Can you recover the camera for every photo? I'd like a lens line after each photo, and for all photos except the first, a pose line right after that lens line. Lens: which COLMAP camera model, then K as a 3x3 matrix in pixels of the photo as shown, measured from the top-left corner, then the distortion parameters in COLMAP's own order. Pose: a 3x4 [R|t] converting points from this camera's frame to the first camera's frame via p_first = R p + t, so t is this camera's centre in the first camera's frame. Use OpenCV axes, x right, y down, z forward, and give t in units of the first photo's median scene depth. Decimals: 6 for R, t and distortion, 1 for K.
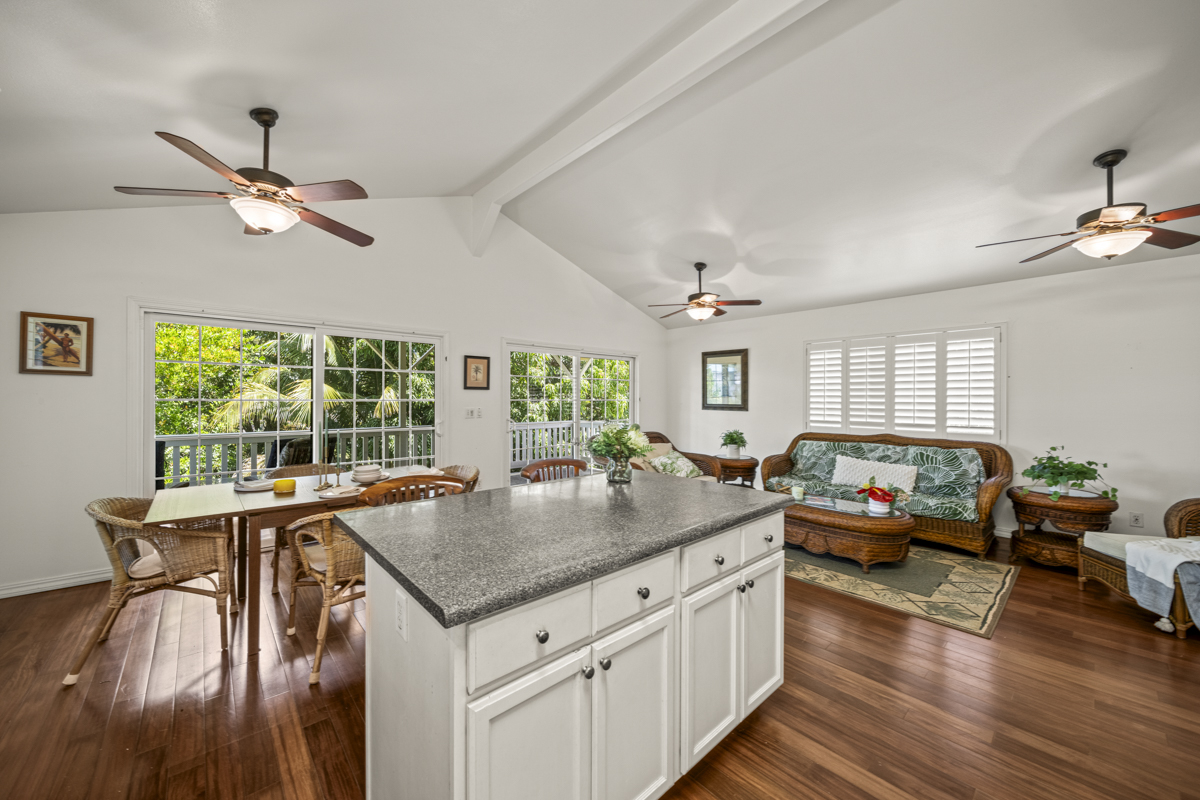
lens RADIAL K [[427.7, 0, 594.4], [0, 427.7, 400.8], [0, 0, 1]] dist [-0.012048, -0.000572]
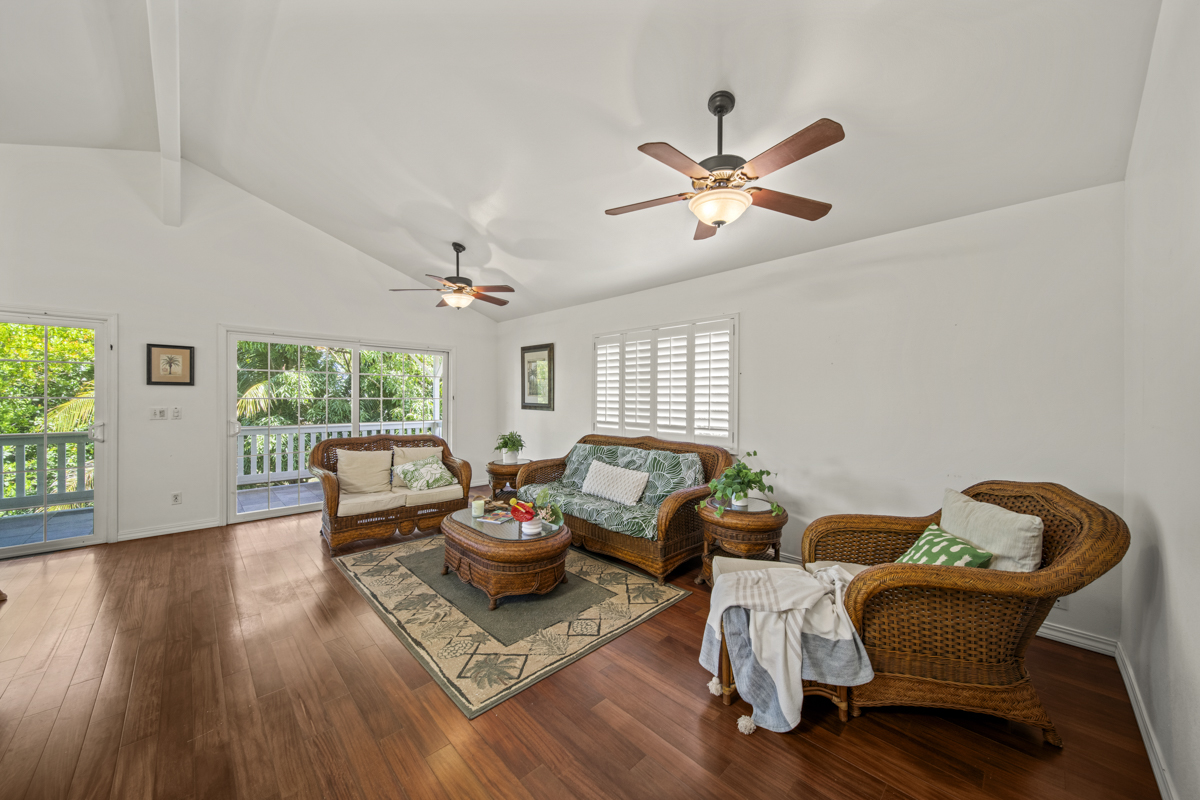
lens RADIAL K [[427.7, 0, 599.4], [0, 427.7, 396.2], [0, 0, 1]] dist [-0.012048, -0.000572]
pose [[0.994714, 0.002809, 0.102650, 0.536324], [-0.001792, 0.999948, -0.010002, 0.002071], [-0.102673, 0.009765, 0.994667, 0.112259]]
